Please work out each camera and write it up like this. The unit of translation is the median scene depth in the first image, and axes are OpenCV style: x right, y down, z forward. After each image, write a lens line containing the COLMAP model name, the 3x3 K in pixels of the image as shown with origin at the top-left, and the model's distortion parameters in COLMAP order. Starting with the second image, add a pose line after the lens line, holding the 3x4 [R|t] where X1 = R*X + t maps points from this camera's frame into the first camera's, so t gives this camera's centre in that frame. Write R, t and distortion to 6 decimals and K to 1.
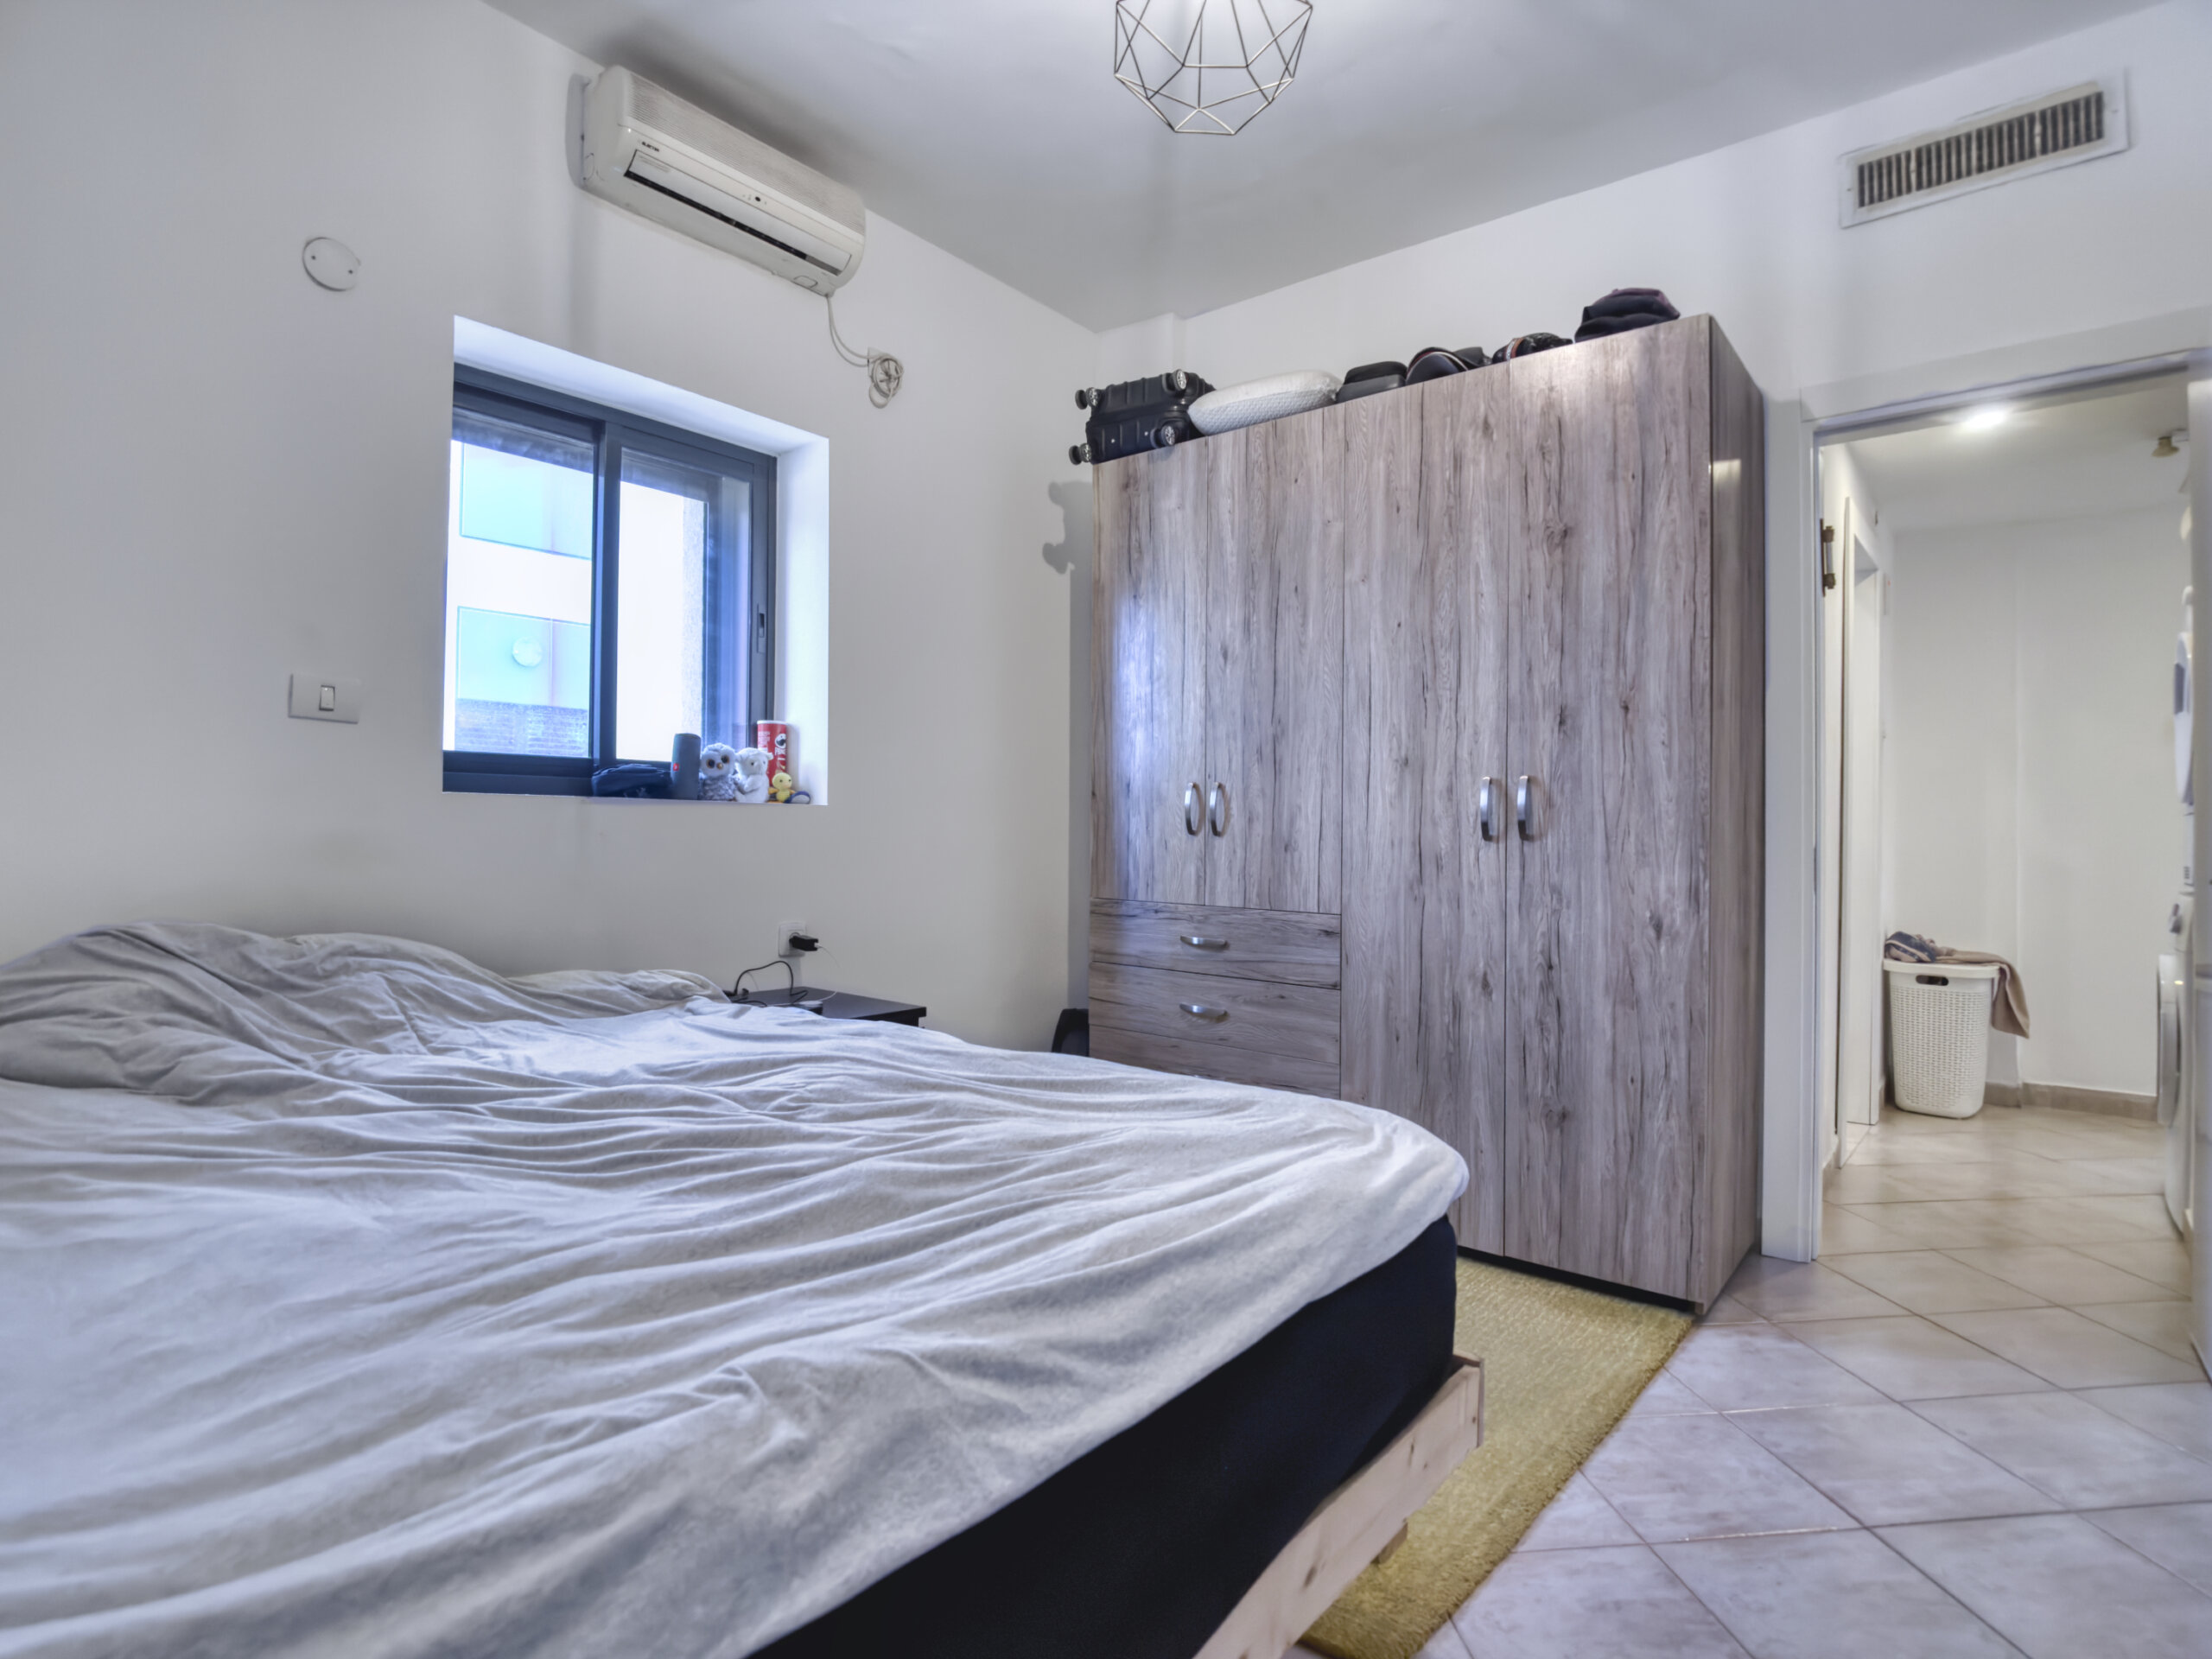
lens RADIAL K [[1126.0, 0, 1106.0], [0, 1126.0, 829.5], [0, 0, 1]] dist [0.021564, -0.042737]
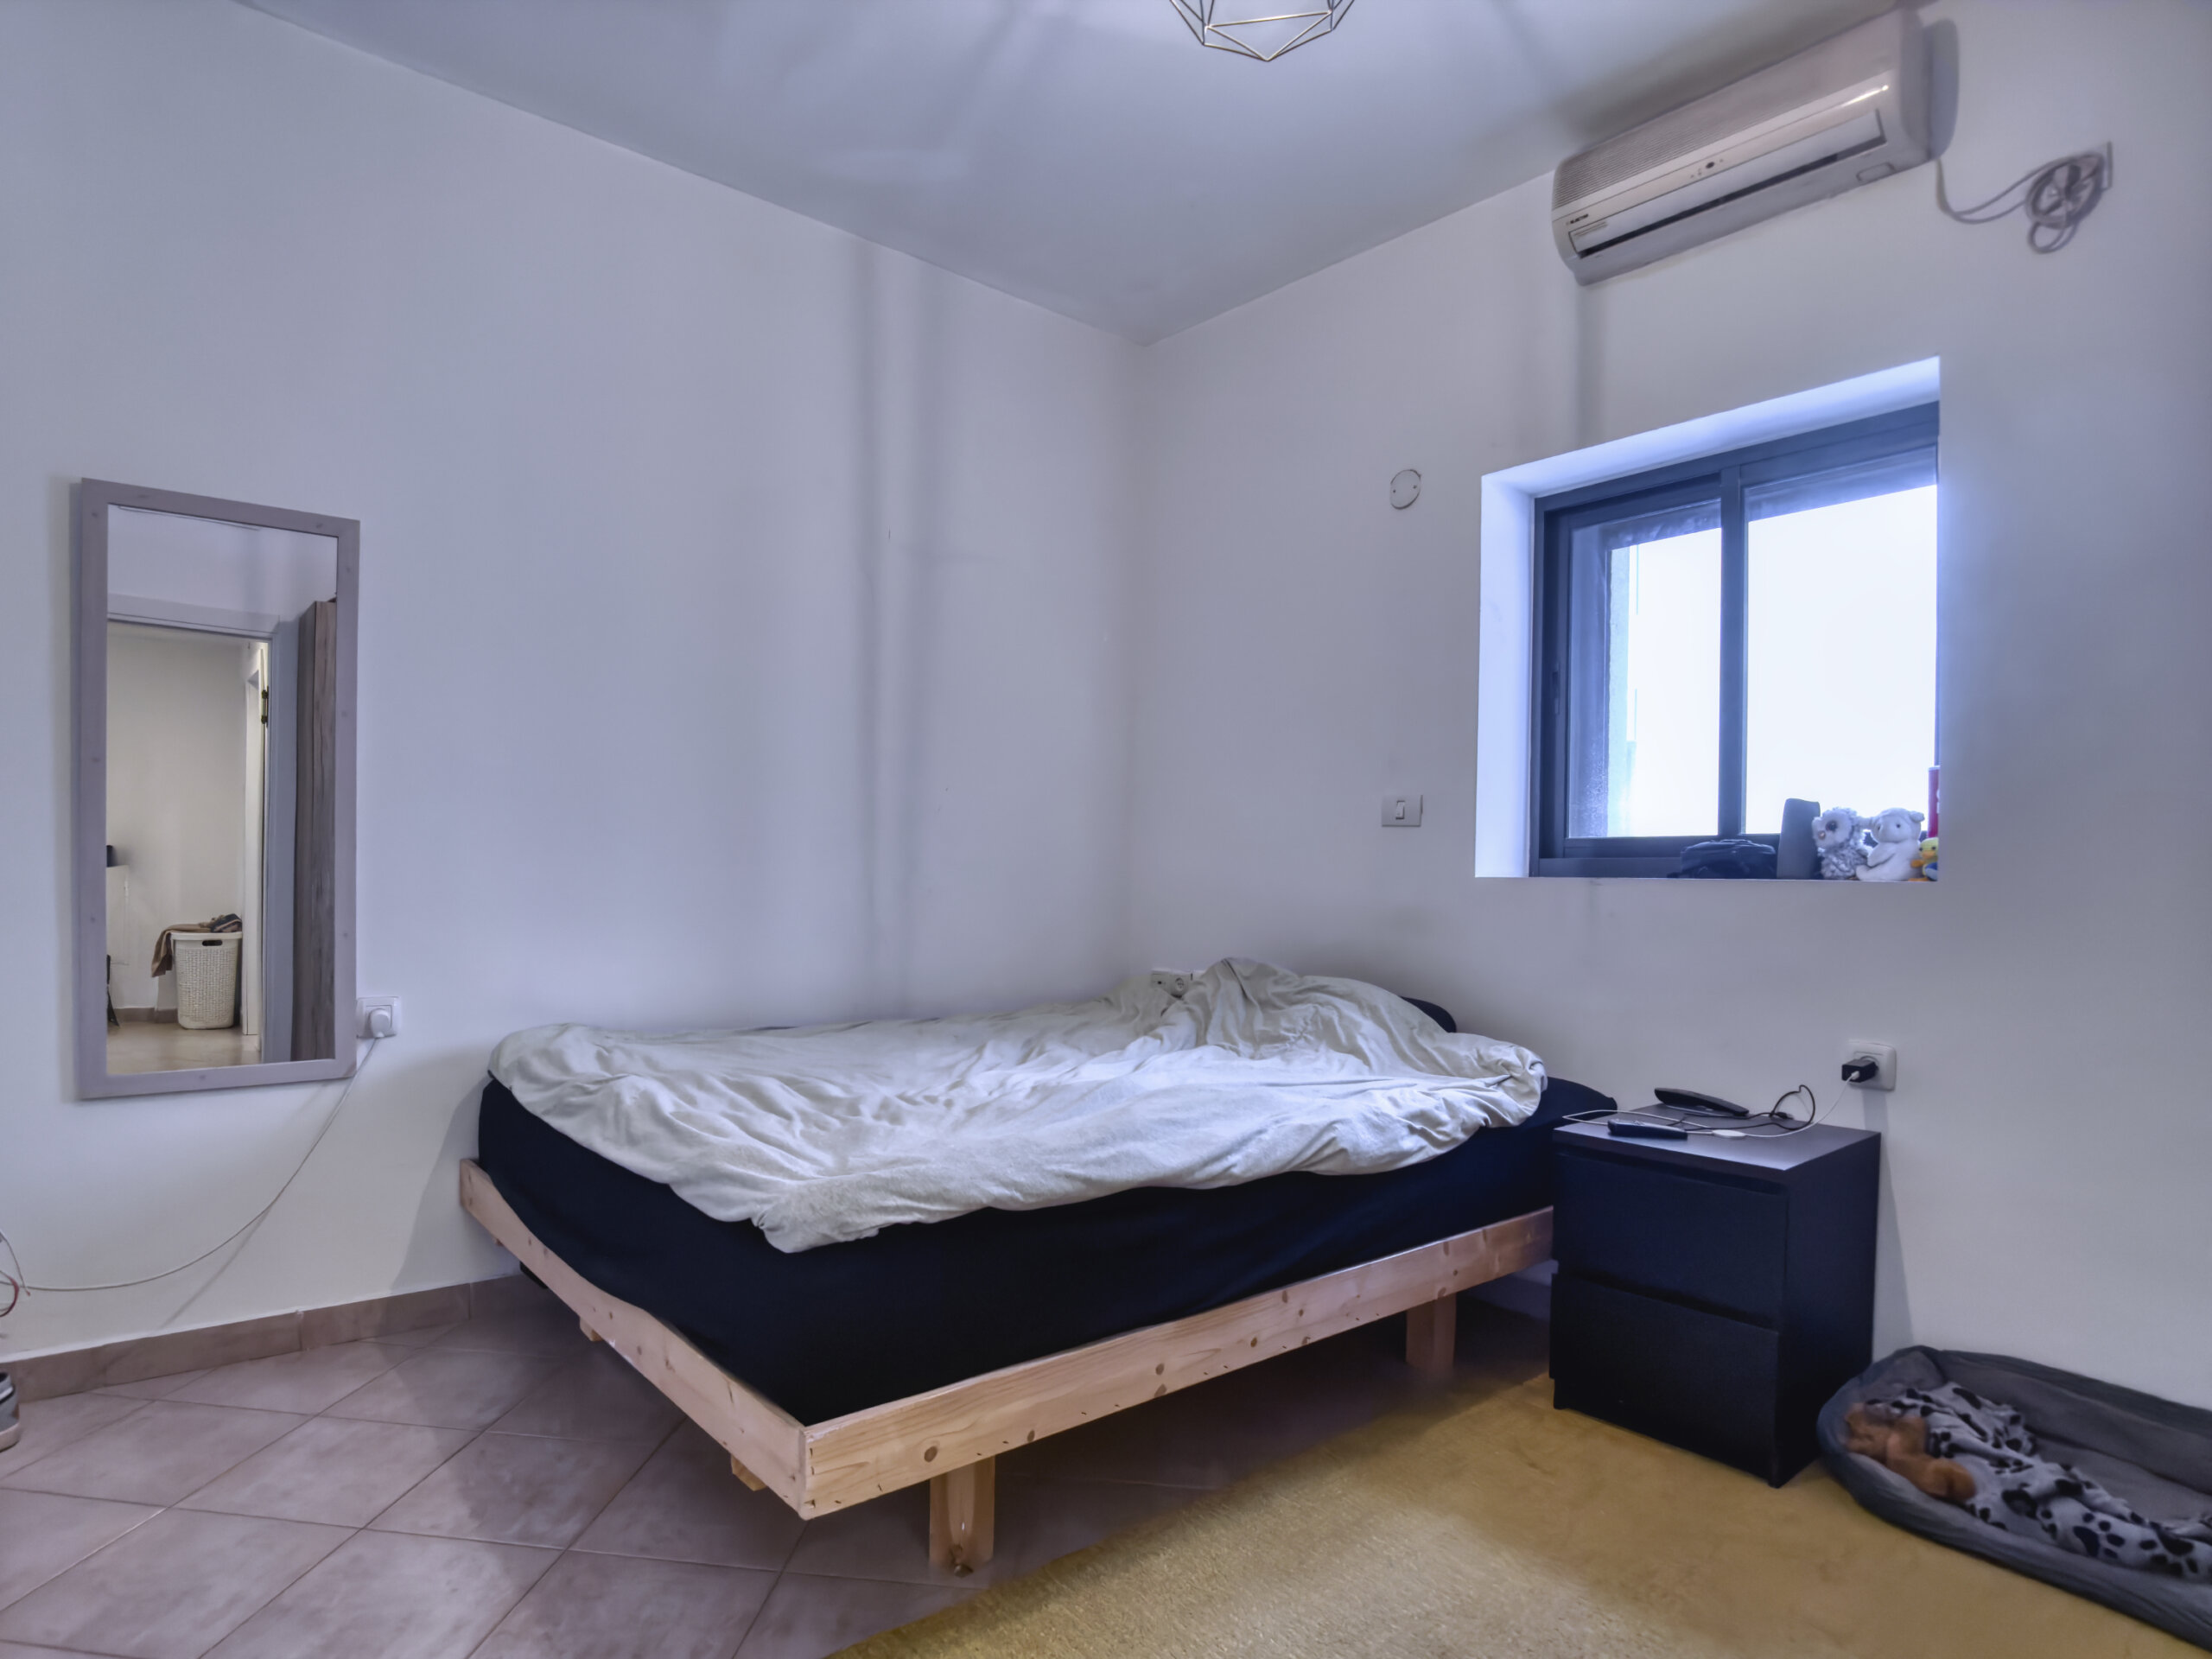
lens RADIAL K [[1126.0, 0, 1106.0], [0, 1126.0, 829.5], [0, 0, 1]] dist [0.021564, -0.042737]
pose [[-0.135272, -0.056797, -0.989179, 0.536447], [-0.008037, 0.998386, -0.056226, -0.011859], [0.990776, 0.000344, -0.135510, 0.647724]]
